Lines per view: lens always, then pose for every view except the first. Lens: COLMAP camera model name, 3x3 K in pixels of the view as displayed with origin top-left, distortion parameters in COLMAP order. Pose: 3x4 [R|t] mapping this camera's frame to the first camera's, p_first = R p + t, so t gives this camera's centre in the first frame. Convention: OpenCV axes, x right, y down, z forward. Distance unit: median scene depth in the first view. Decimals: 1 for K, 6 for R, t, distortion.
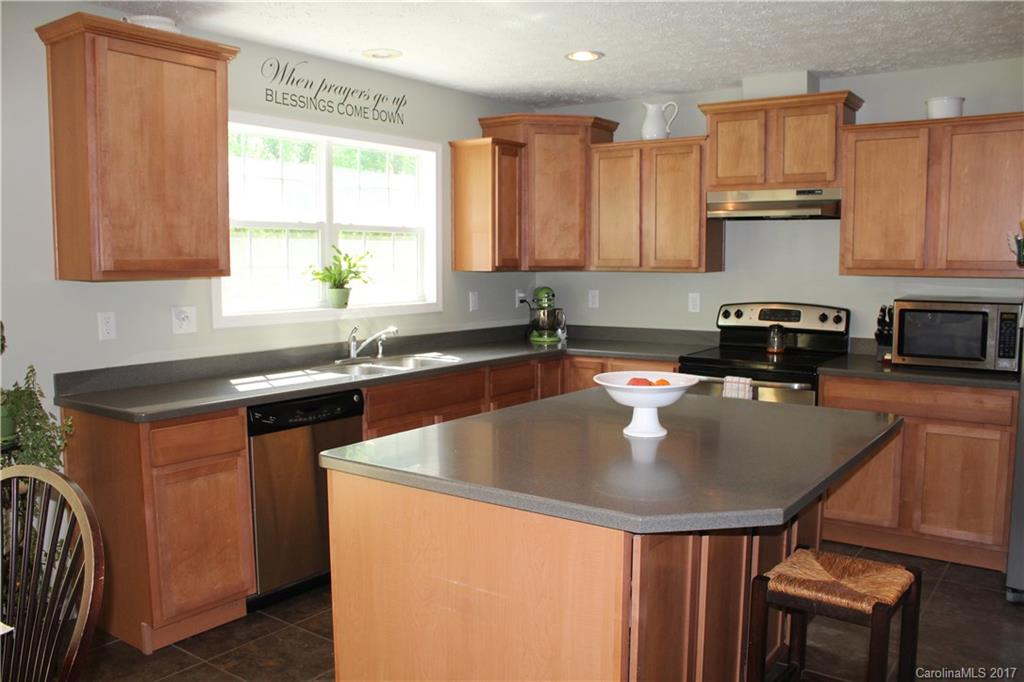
lens RADIAL K [[855.0, 0, 507.4], [0, 855.0, 345.4], [0, 0, 1]] dist [-0.166896, 0.148215]
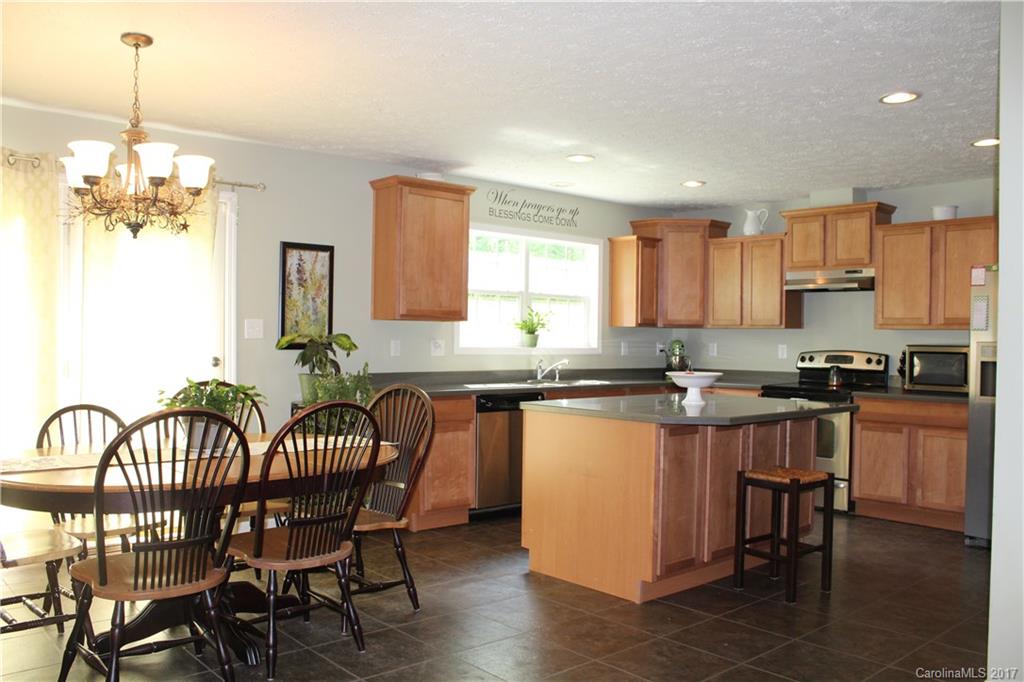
lens RADIAL K [[855.0, 0, 507.4], [0, 855.0, 345.4], [0, 0, 1]] dist [-0.166896, 0.148215]
pose [[0.975432, 0.016411, -0.219686, 0.097909], [-0.036458, 0.995496, -0.087508, 0.088596], [0.217261, 0.093368, 0.971638, -0.503203]]
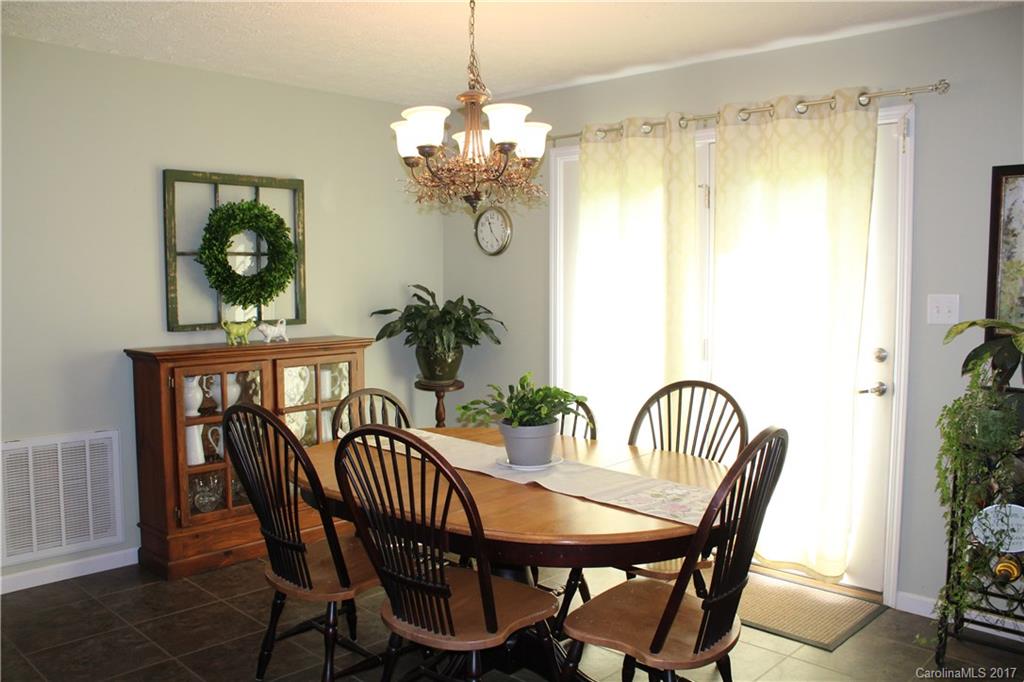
lens RADIAL K [[855.0, 0, 507.4], [0, 855.0, 345.4], [0, 0, 1]] dist [-0.166896, 0.148215]
pose [[-0.114822, 0.085791, -0.989675, 0.284537], [-0.100920, 0.990102, 0.097536, -0.024599], [0.988247, 0.111077, -0.105027, 0.252624]]
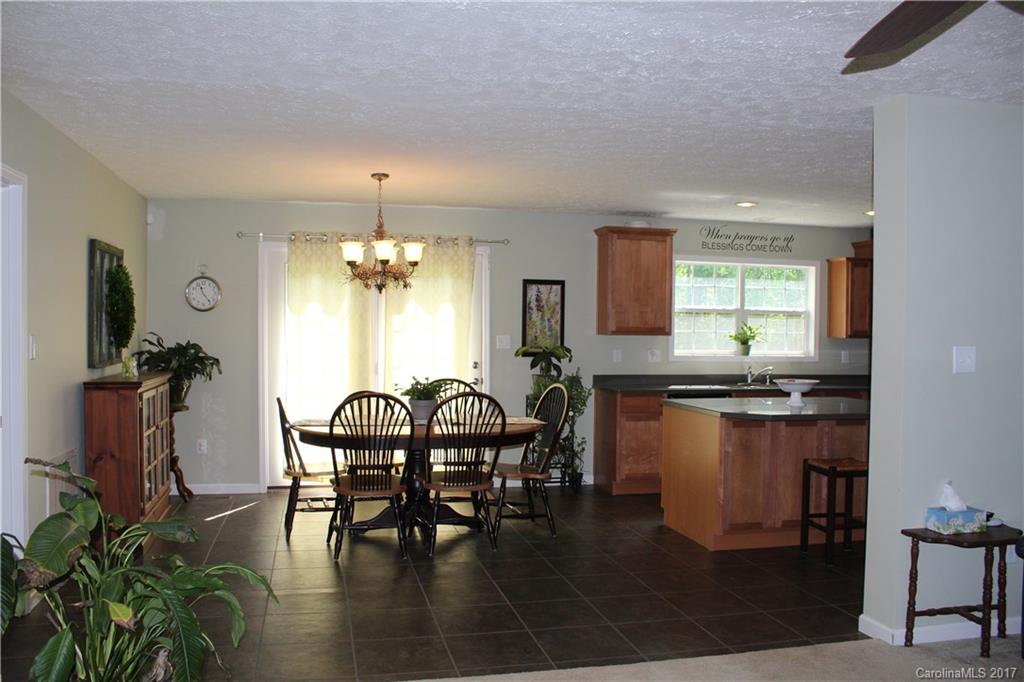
lens RADIAL K [[855.0, 0, 507.4], [0, 855.0, 345.4], [0, 0, 1]] dist [-0.166896, 0.148215]
pose [[0.755425, 0.023084, -0.654828, 0.605514], [-0.078588, 0.995357, -0.055573, 0.075328], [0.650505, 0.093443, 0.753732, -0.704843]]
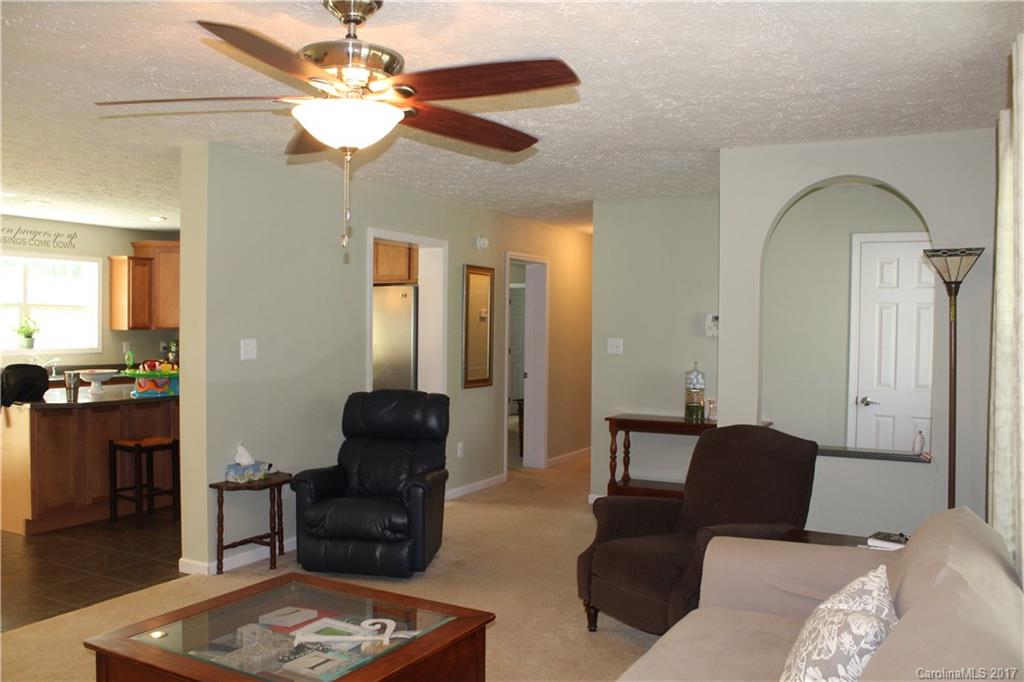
lens RADIAL K [[855.0, 0, 507.4], [0, 855.0, 345.4], [0, 0, 1]] dist [-0.166896, 0.148215]
pose [[0.991006, 0.007042, 0.133633, 0.599592], [0.002934, 0.997231, -0.074314, 0.085630], [-0.133786, 0.074037, 0.988241, -0.918092]]
